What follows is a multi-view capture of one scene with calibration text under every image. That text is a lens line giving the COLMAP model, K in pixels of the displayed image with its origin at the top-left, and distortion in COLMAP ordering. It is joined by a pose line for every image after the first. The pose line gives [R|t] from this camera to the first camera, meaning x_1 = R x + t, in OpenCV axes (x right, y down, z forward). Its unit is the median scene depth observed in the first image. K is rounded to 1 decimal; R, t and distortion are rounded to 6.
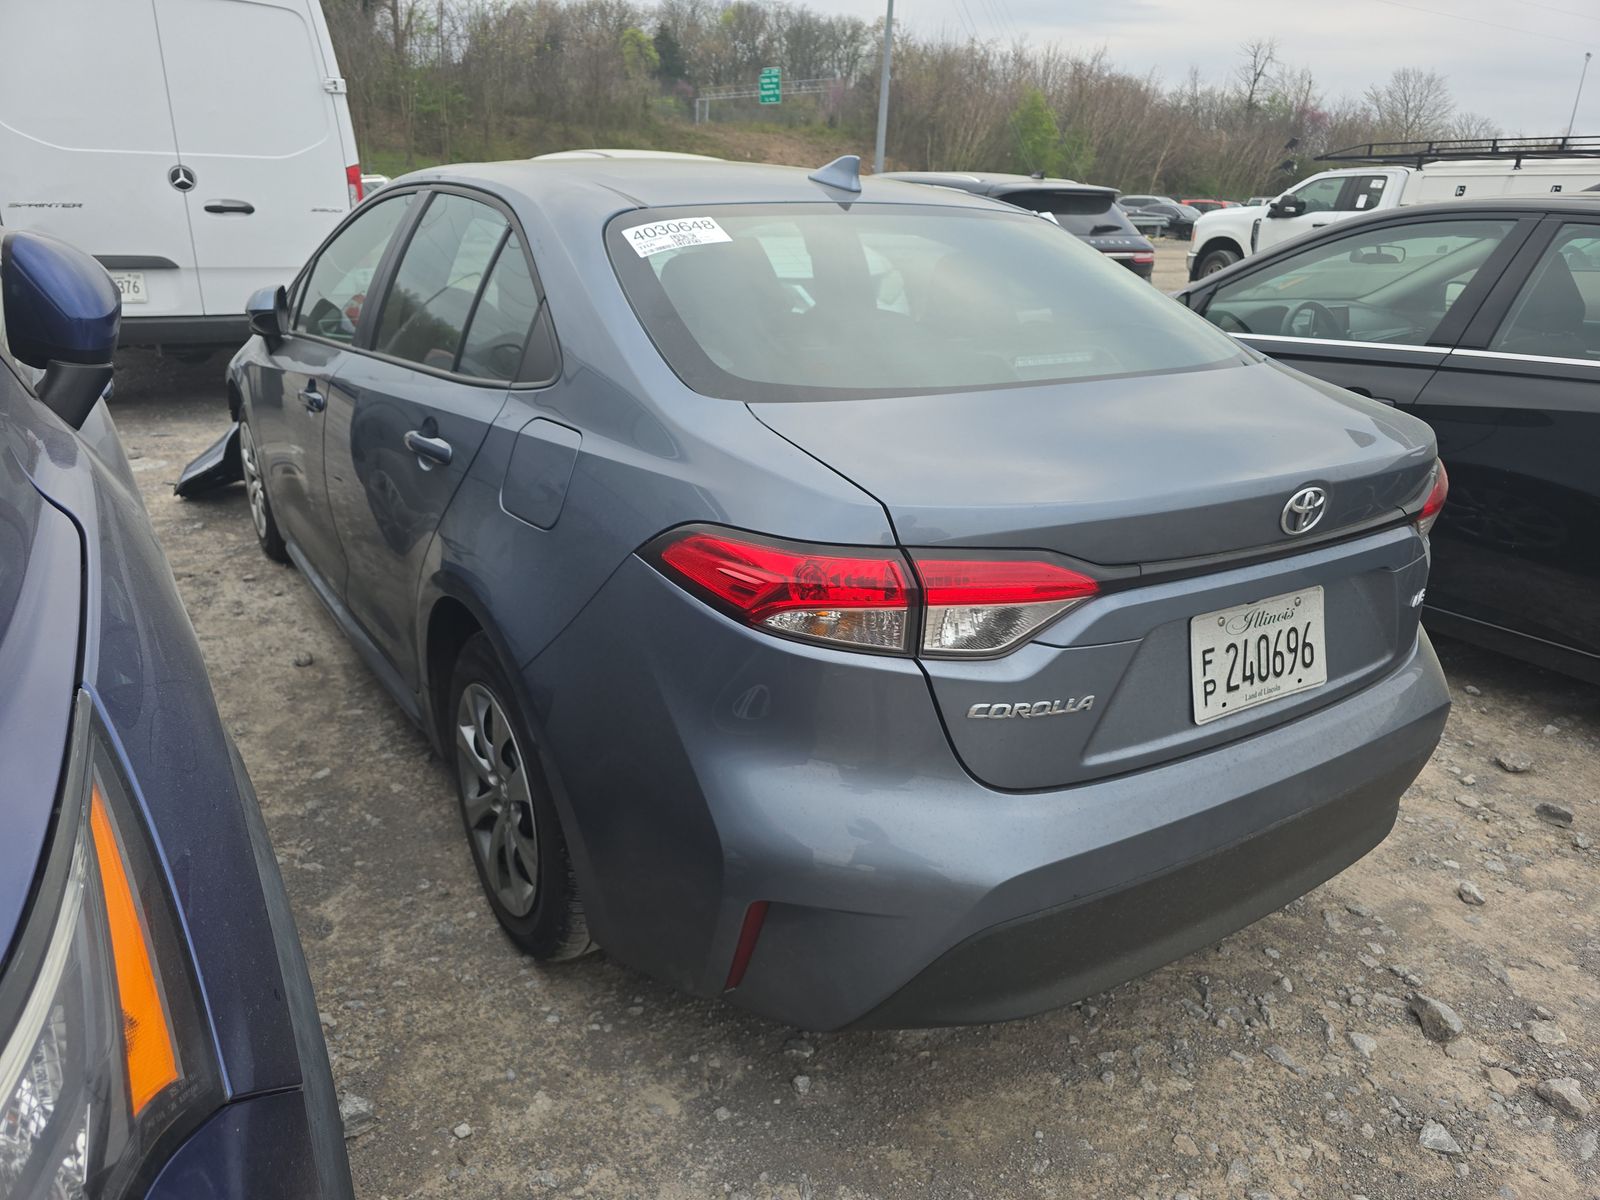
lens RADIAL K [[1067.2, 0, 797.2], [0, 1067.2, 600.4], [0, 0, 1]] dist [0.048138, -0.042184]
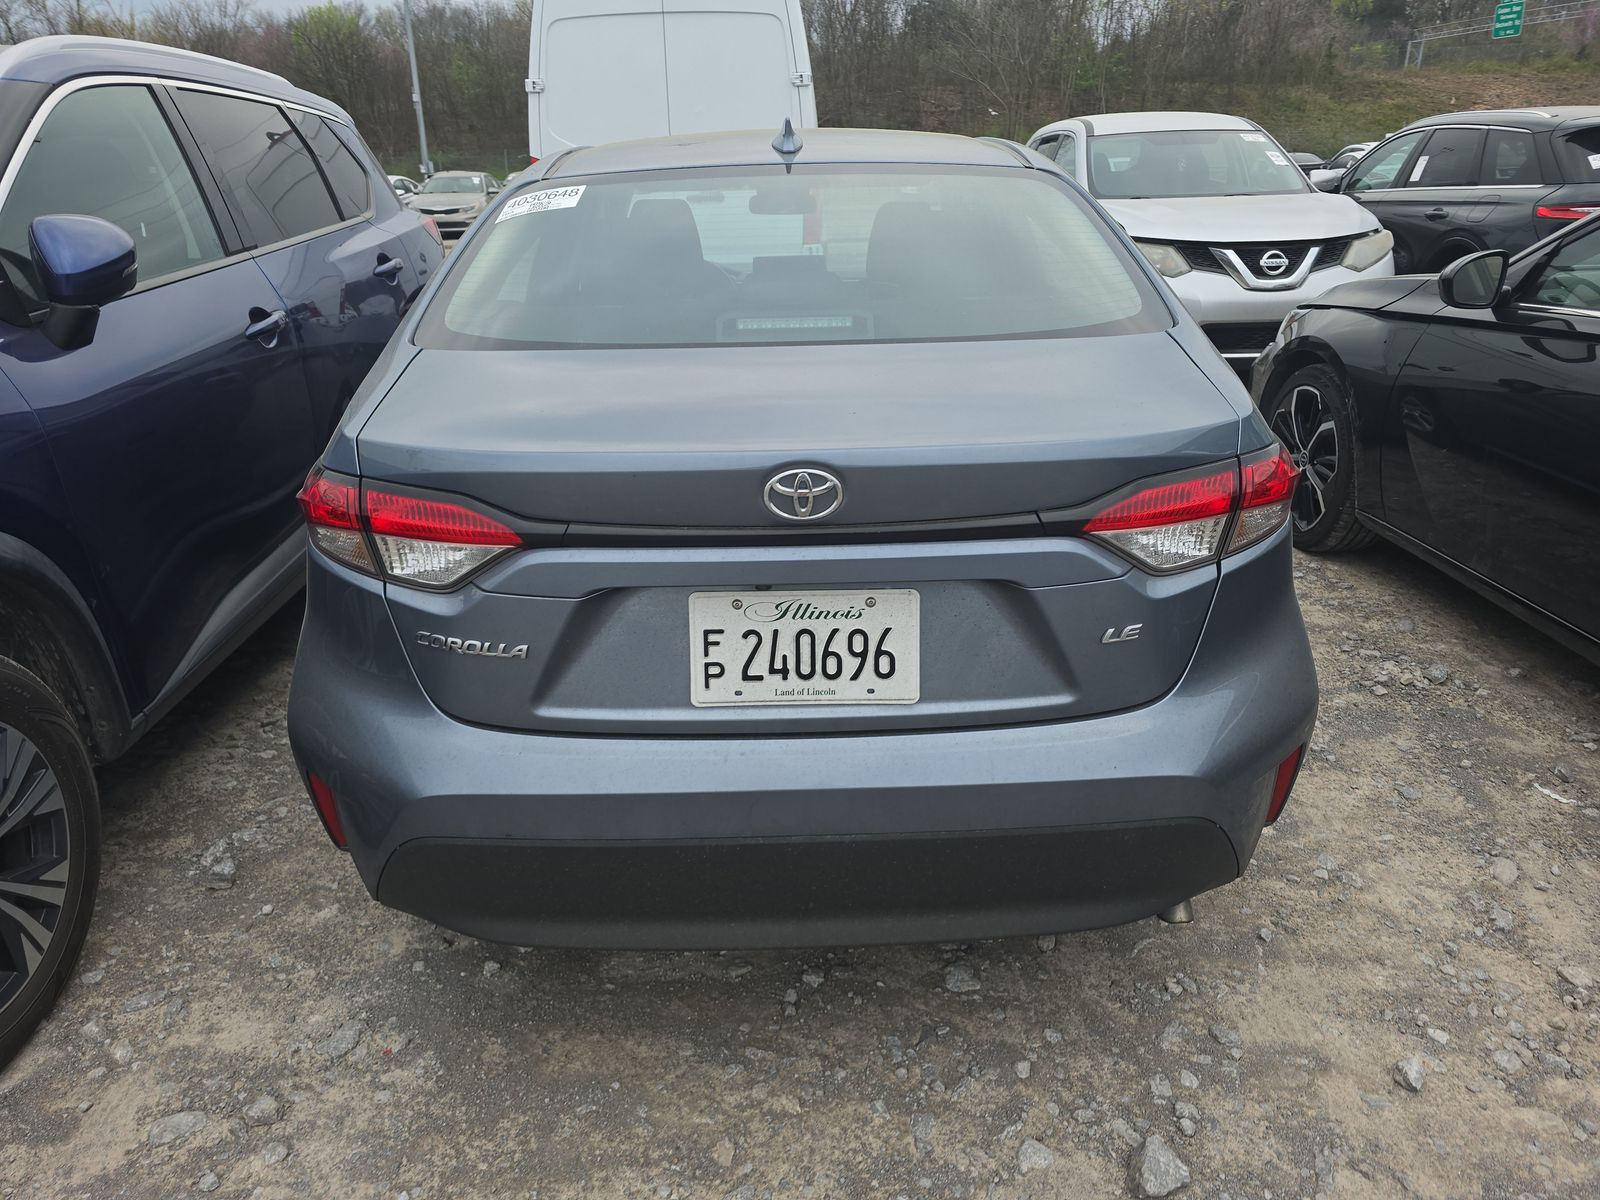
lens RADIAL K [[1067.2, 0, 796.9], [0, 1067.2, 595.5], [0, 0, 1]] dist [0.048138, -0.042184]
pose [[0.845752, 0.151032, -0.511755, 0.755145], [-0.141827, 0.988234, 0.057264, -0.039730], [0.514382, 0.024150, 0.857221, 0.190946]]
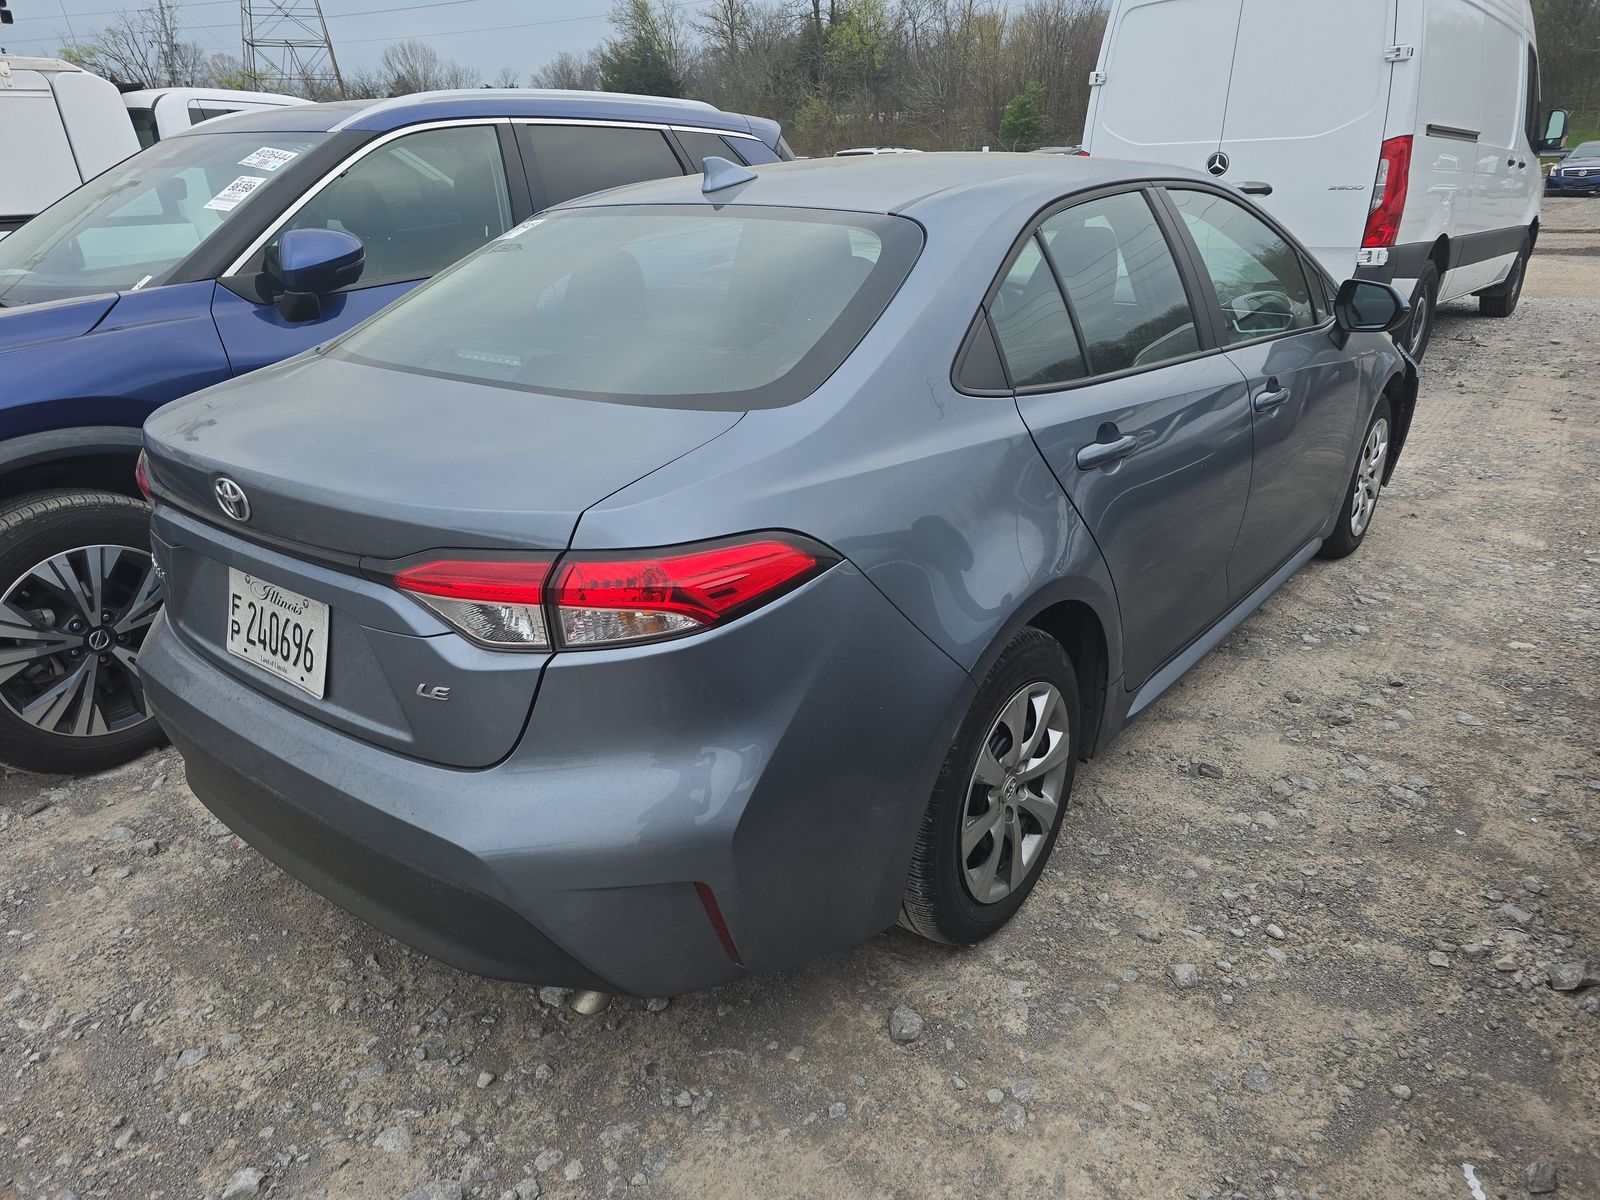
lens RADIAL K [[1067.2, 0, 803.8], [0, 1067.2, 597.1], [0, 0, 1]] dist [0.048138, -0.042184]
pose [[0.323171, 0.317070, -0.891643, 1.346393], [-0.296797, 0.928623, 0.222647, -0.329208], [0.898594, 0.192684, 0.394210, 0.895710]]
